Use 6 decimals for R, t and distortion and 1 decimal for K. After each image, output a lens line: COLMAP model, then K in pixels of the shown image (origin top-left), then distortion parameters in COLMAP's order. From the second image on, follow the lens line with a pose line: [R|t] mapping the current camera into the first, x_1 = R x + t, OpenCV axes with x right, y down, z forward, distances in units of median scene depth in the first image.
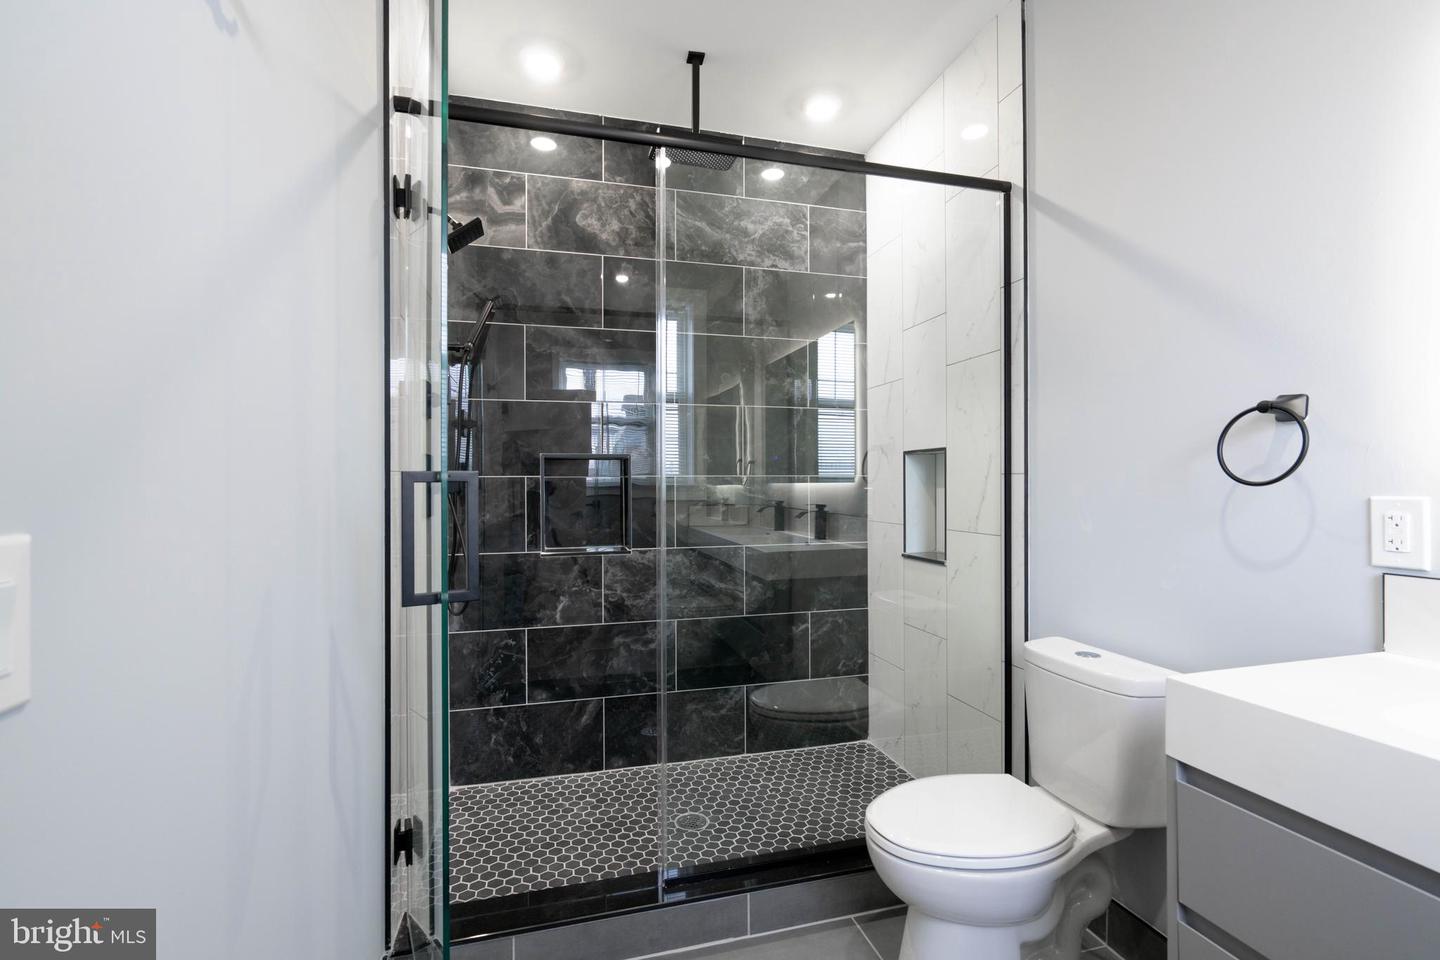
lens RADIAL K [[670.2, 0, 722.4], [0, 670.2, 478.1], [0, 0, 1]] dist [-0.005151, 0.002000]
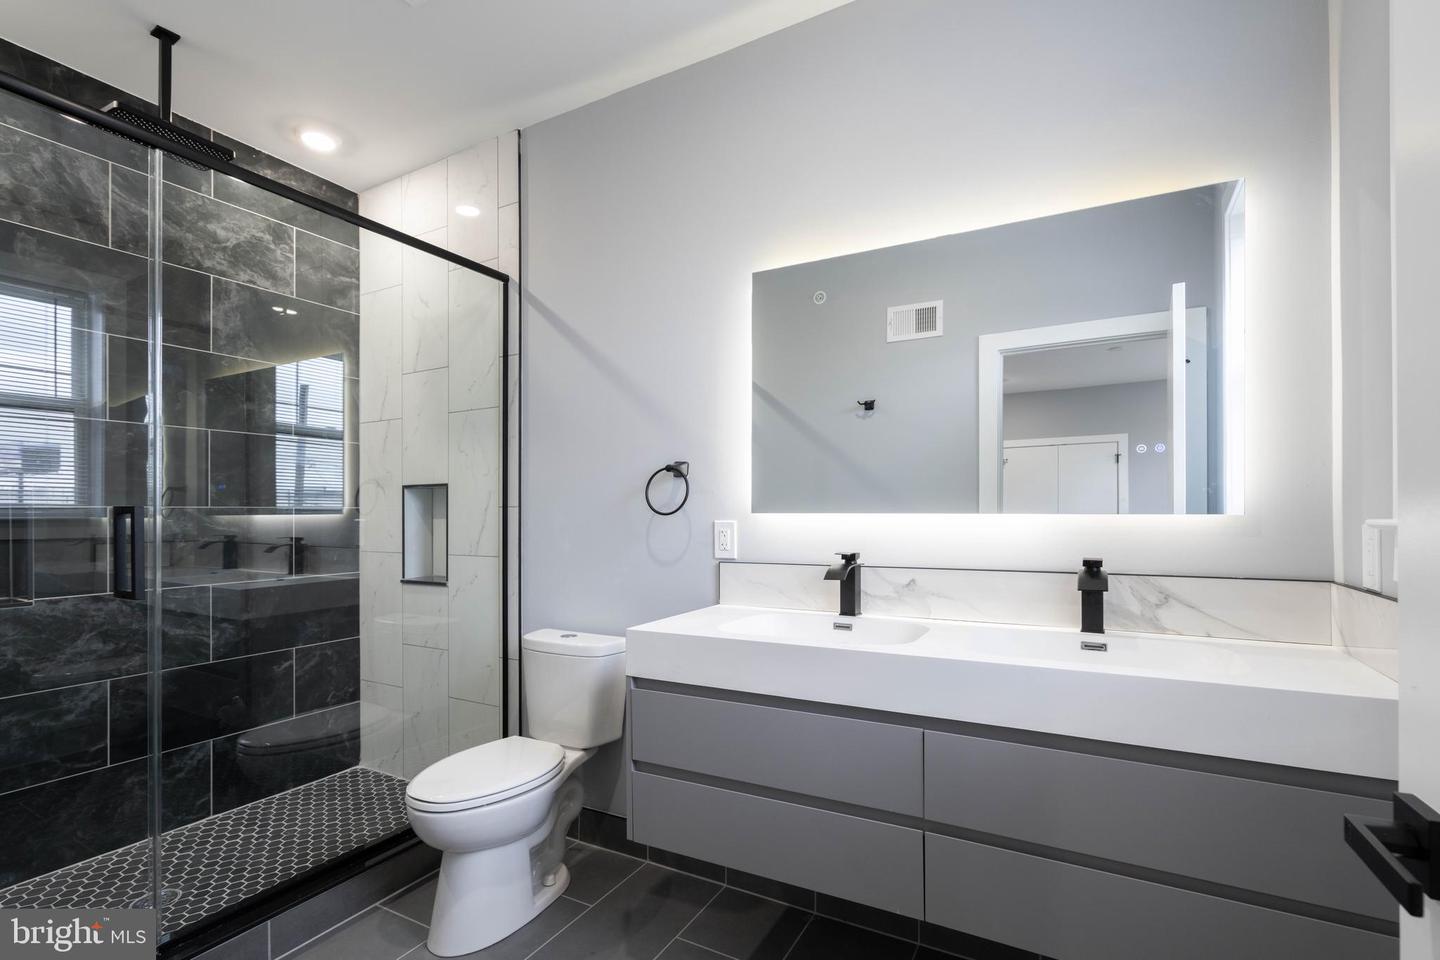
lens RADIAL K [[670.2, 0, 778.2], [0, 670.2, 512.6], [0, 0, 1]] dist [-0.005151, 0.002000]
pose [[0.648071, -0.000145, 0.761580, -0.169262], [-0.002075, 0.999996, 0.001956, 0.000973], [-0.761577, -0.002848, 0.648068, -0.173794]]
